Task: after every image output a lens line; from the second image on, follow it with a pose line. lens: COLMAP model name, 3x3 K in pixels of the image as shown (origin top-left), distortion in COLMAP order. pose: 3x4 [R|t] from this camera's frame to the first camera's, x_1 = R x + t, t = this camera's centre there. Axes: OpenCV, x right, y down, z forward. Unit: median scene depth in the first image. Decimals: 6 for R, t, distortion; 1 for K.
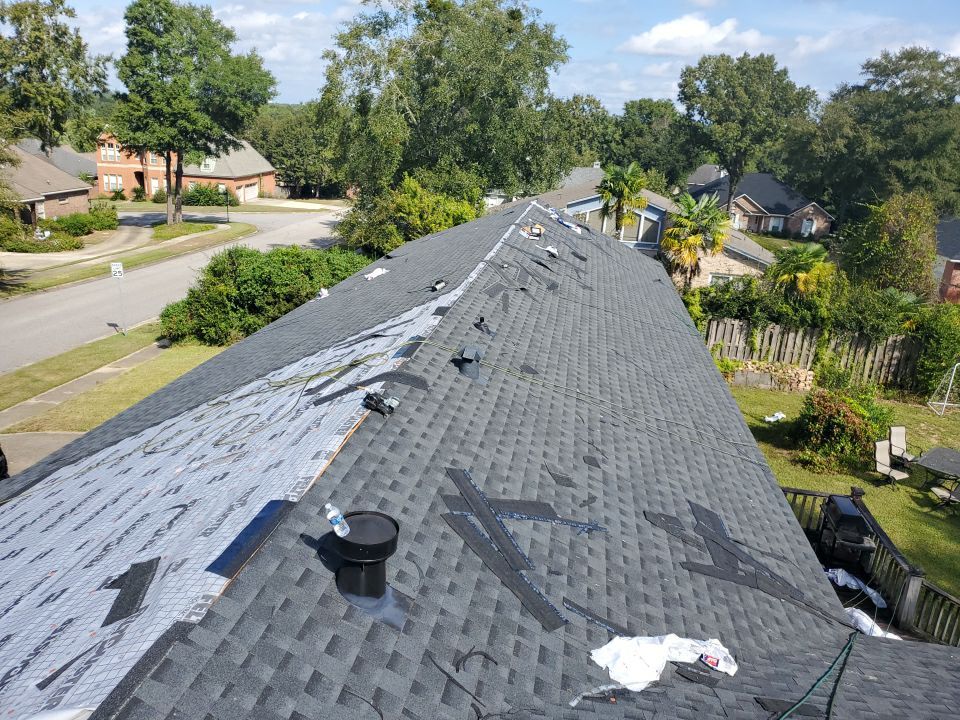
lens RADIAL K [[746.1, 0, 478.7], [0, 746.1, 381.2], [0, 0, 1]] dist [0.014013, -0.007226]
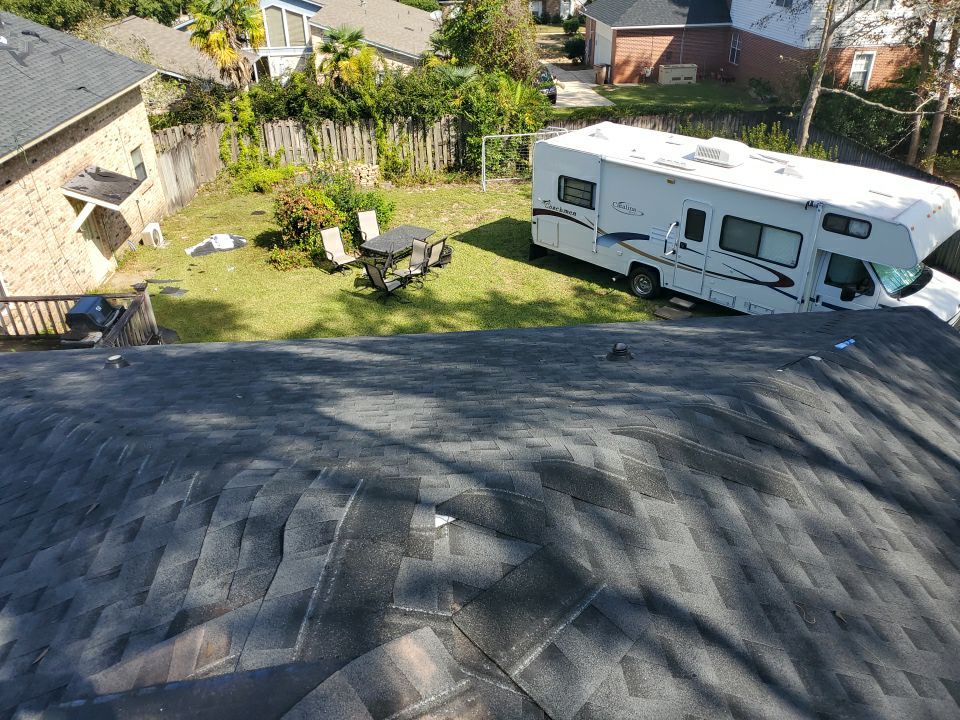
lens RADIAL K [[746.1, 0, 478.7], [0, 746.1, 381.2], [0, 0, 1]] dist [0.014013, -0.007226]
pose [[0.968540, -0.192756, 0.157403, 0.365608], [0.152549, 0.959593, 0.236453, 0.048487], [-0.196621, -0.205002, 0.958809, -0.033081]]
